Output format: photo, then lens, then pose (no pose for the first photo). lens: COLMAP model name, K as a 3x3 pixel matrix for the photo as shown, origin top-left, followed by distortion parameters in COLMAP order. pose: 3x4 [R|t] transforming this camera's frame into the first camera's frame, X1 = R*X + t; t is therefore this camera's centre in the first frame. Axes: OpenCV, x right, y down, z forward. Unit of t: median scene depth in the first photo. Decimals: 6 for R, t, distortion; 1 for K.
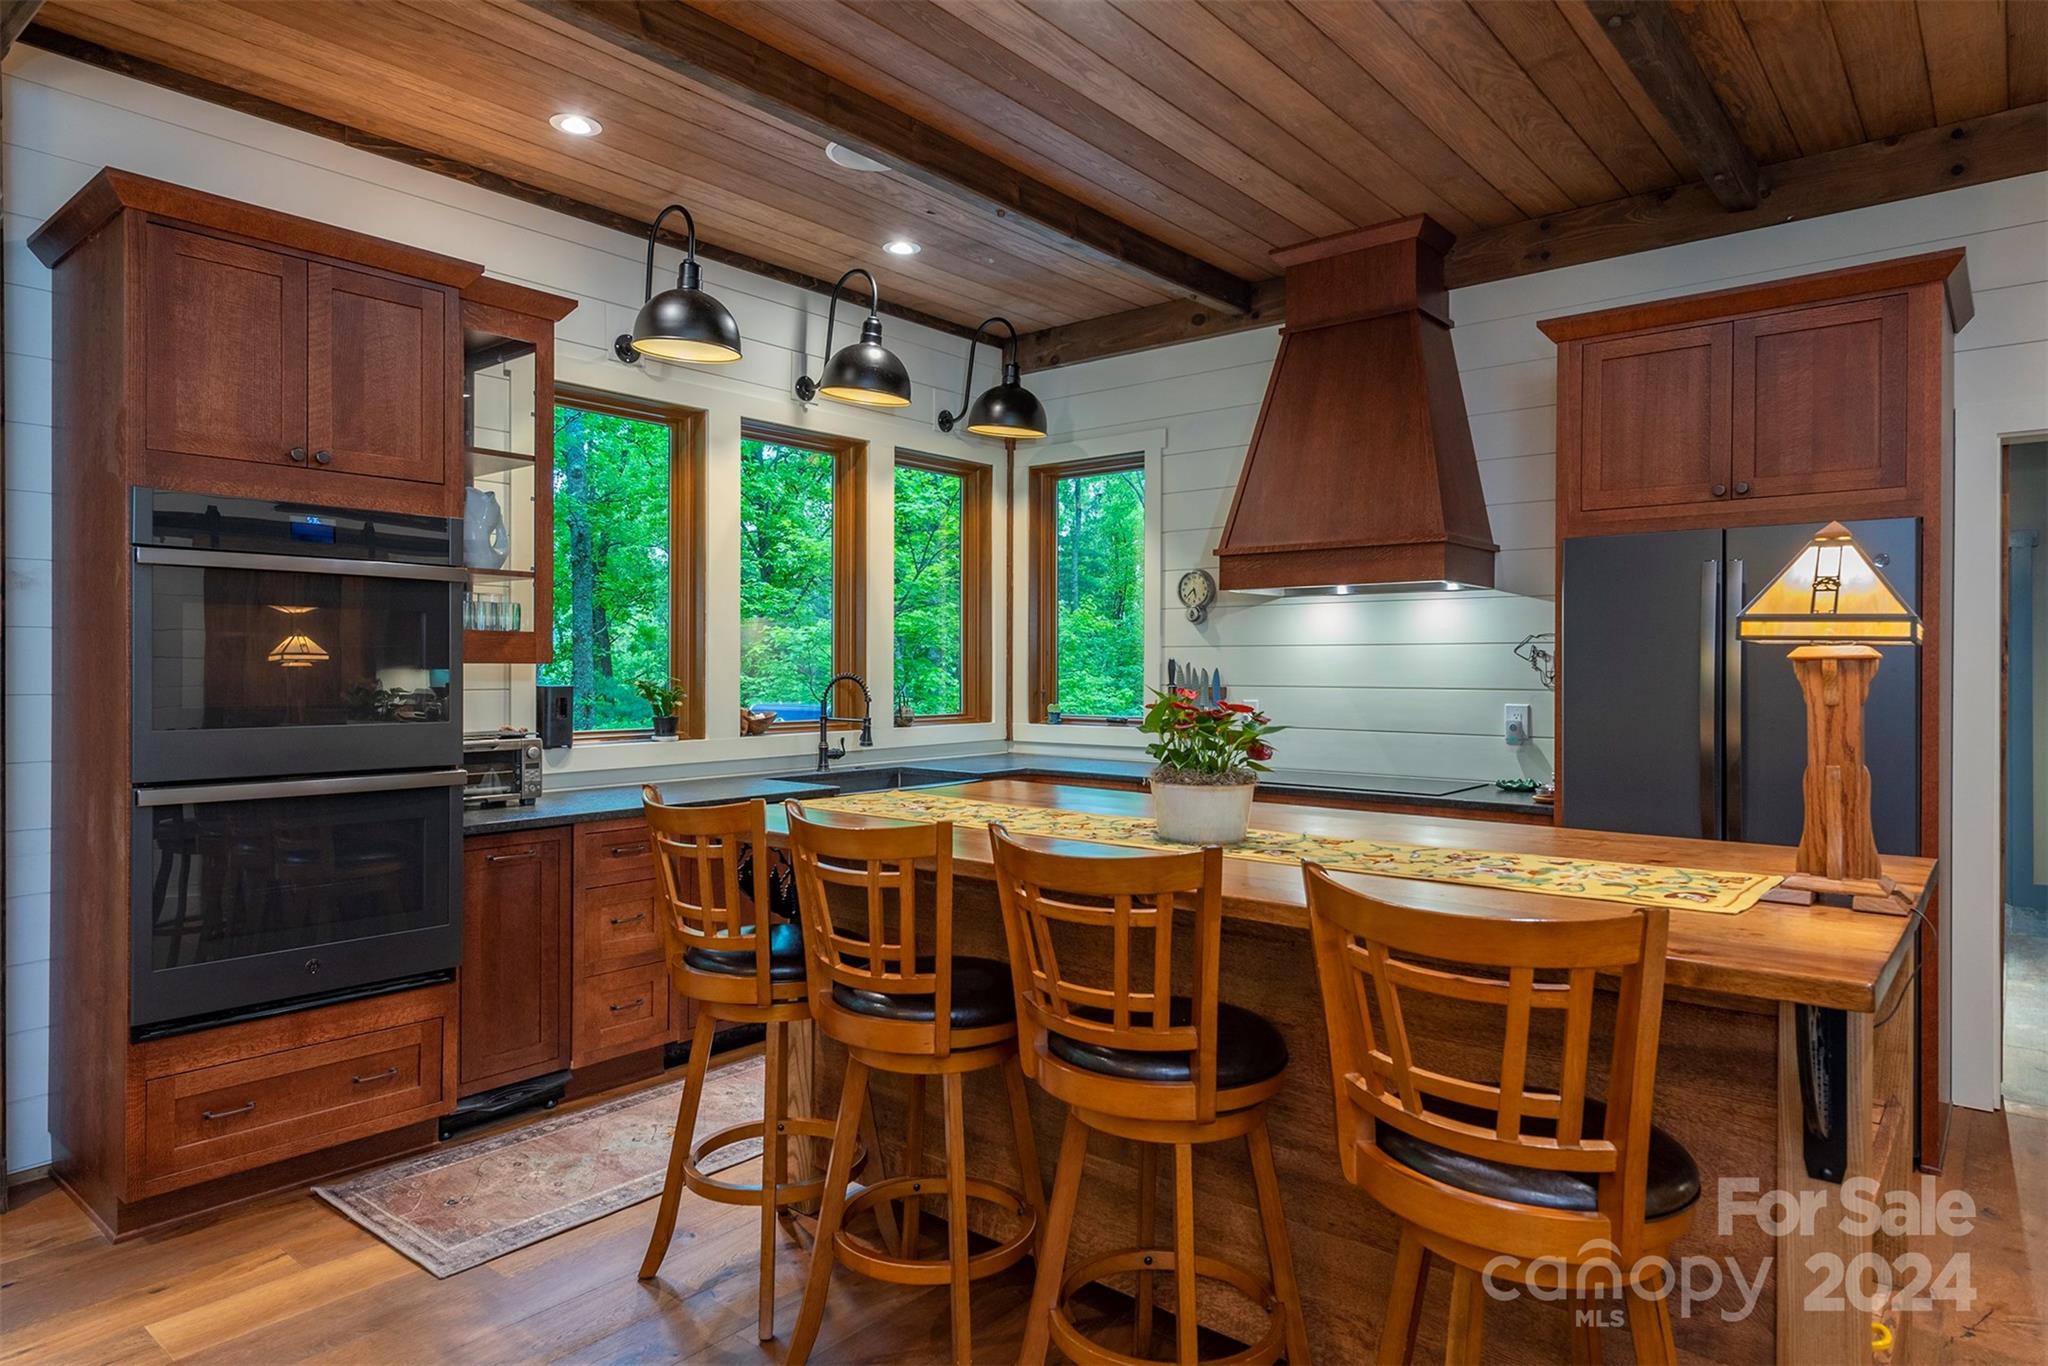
lens RADIAL K [[1223.8, 0, 1024.0], [0, 1223.8, 683.0], [0, 0, 1]] dist [0.004258, -0.002674]
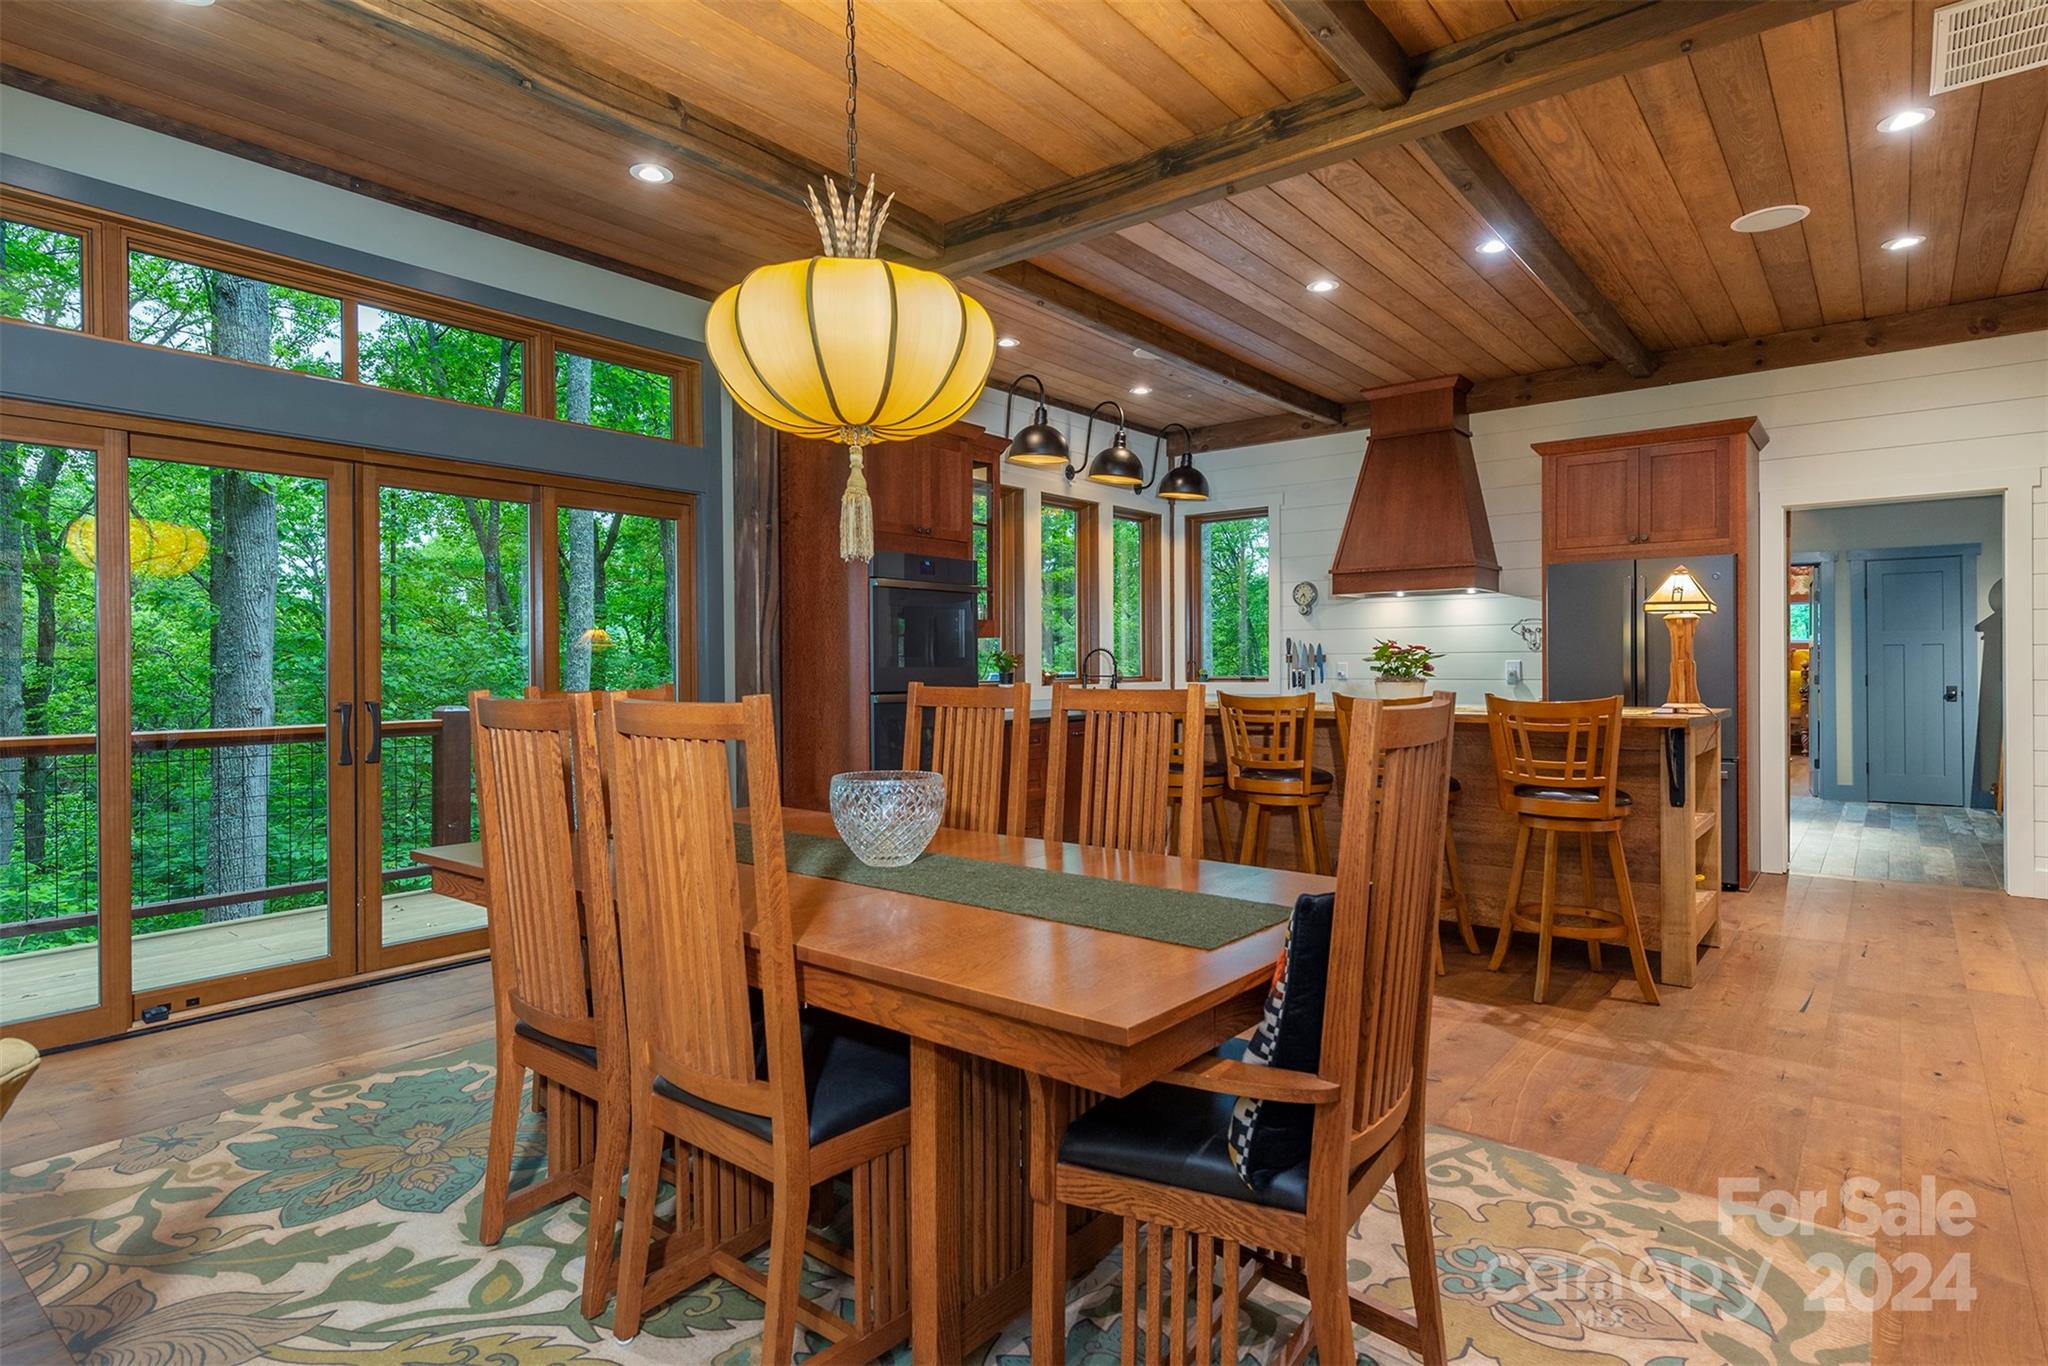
lens RADIAL K [[1080.4, 0, 1024.0], [0, 1080.4, 683.0], [0, 0, 1]] dist [-0.000082, 0.000183]
pose [[0.999911, -0.009406, 0.009447, -0.308411], [0.009364, 0.999946, 0.004422, 0.038198], [-0.009488, -0.004333, 0.999946, -0.522525]]
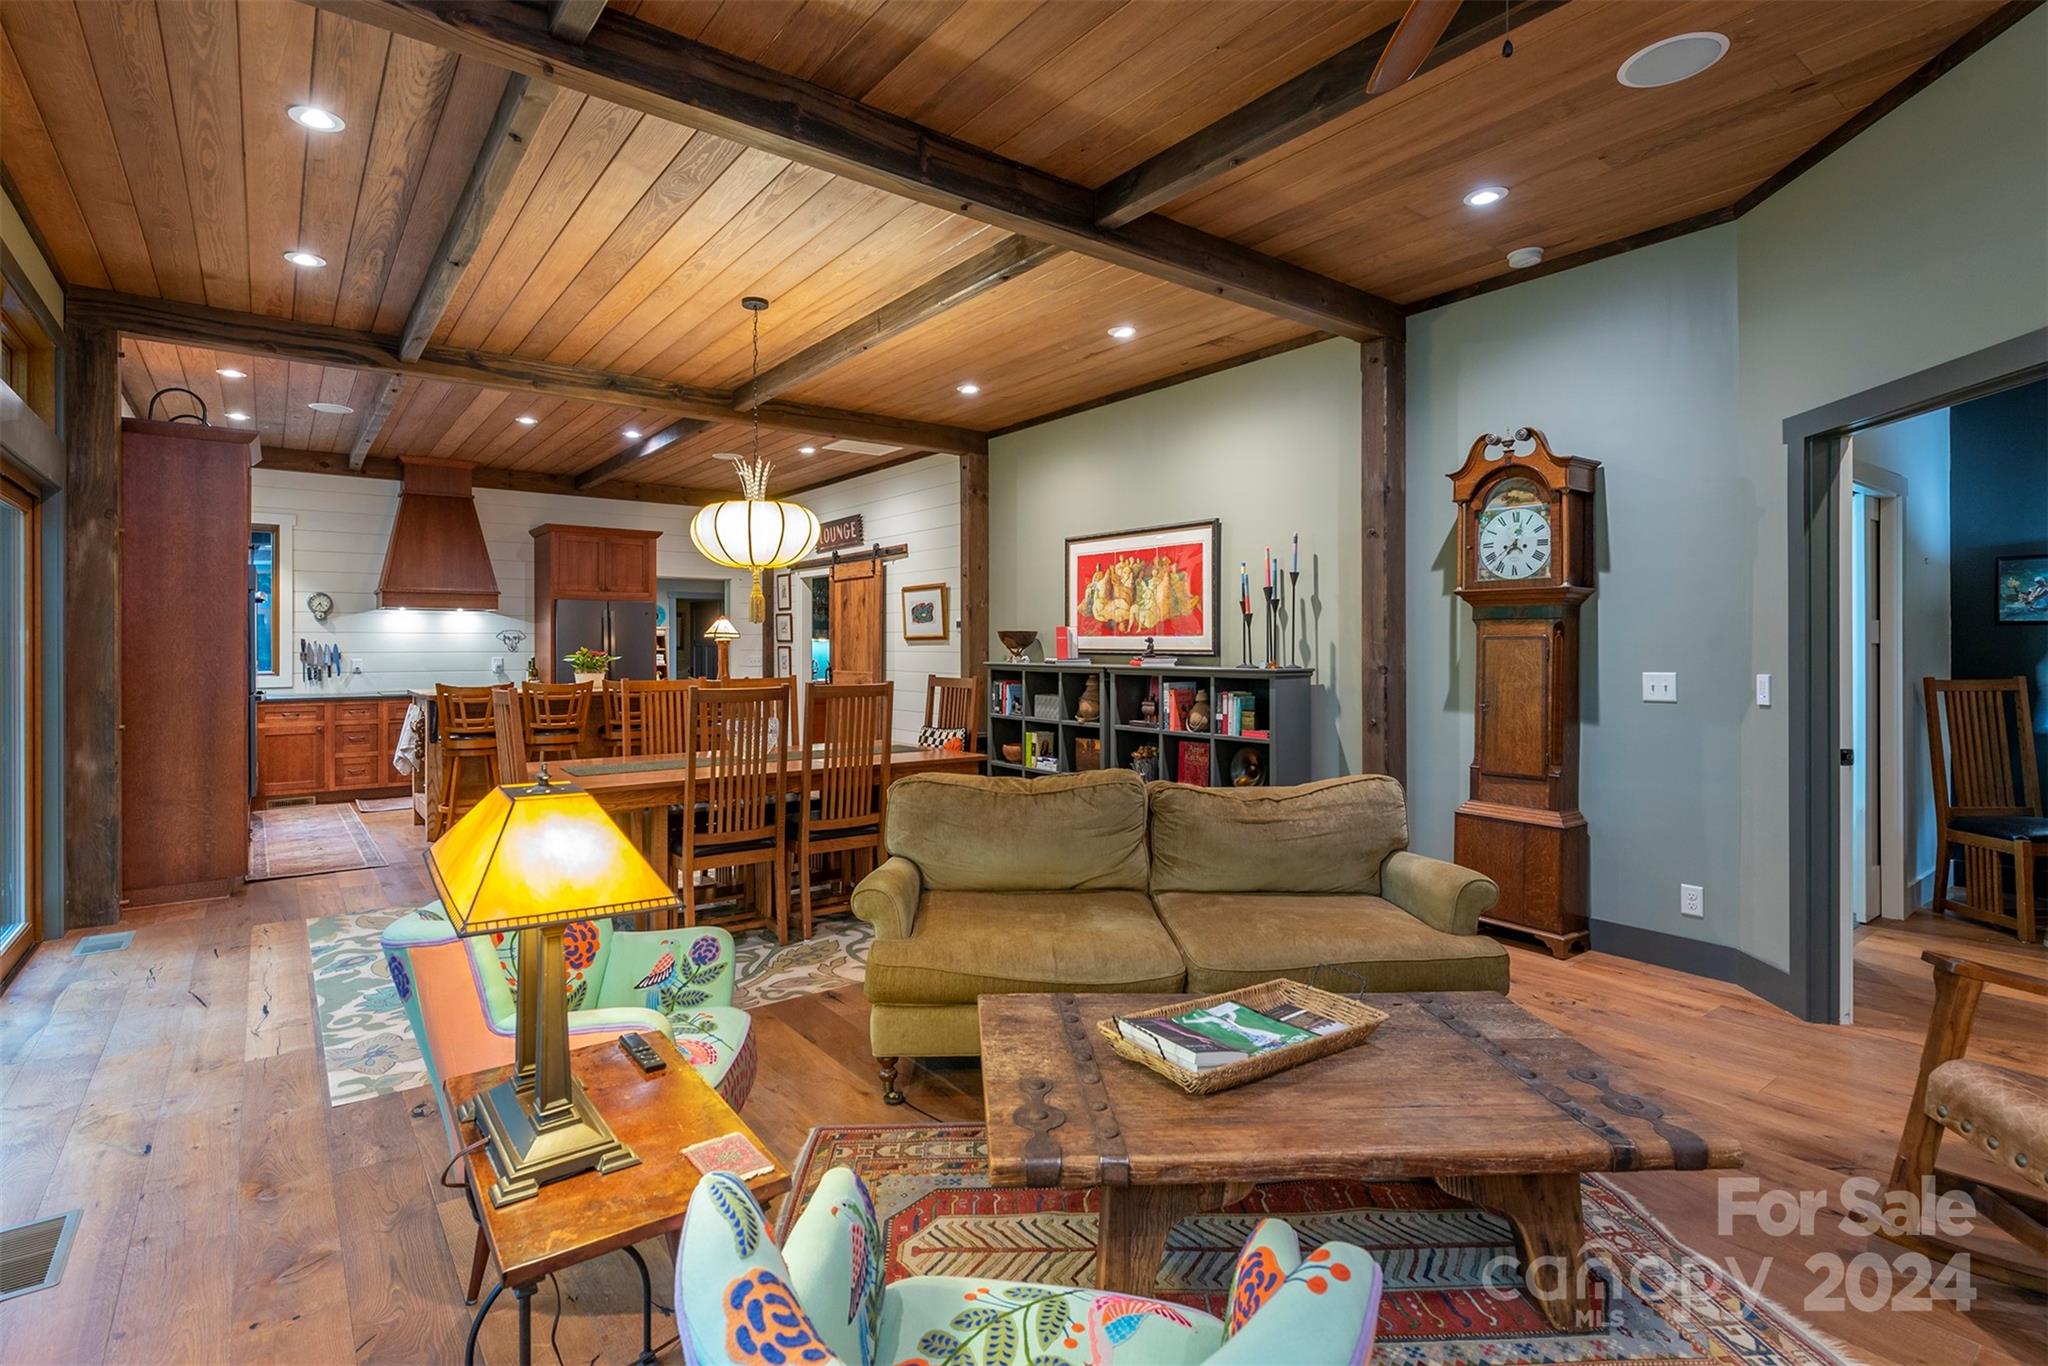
lens RADIAL K [[967.5, 0, 1008.6], [0, 967.5, 652.2], [0, 0, 1]] dist [0.000548, -0.000170]
pose [[0.221900, -0.006165, 0.975050, -1.385753], [0.011910, 0.999923, 0.003612, 0.012152], [-0.974997, 0.010812, 0.221956, -0.503645]]
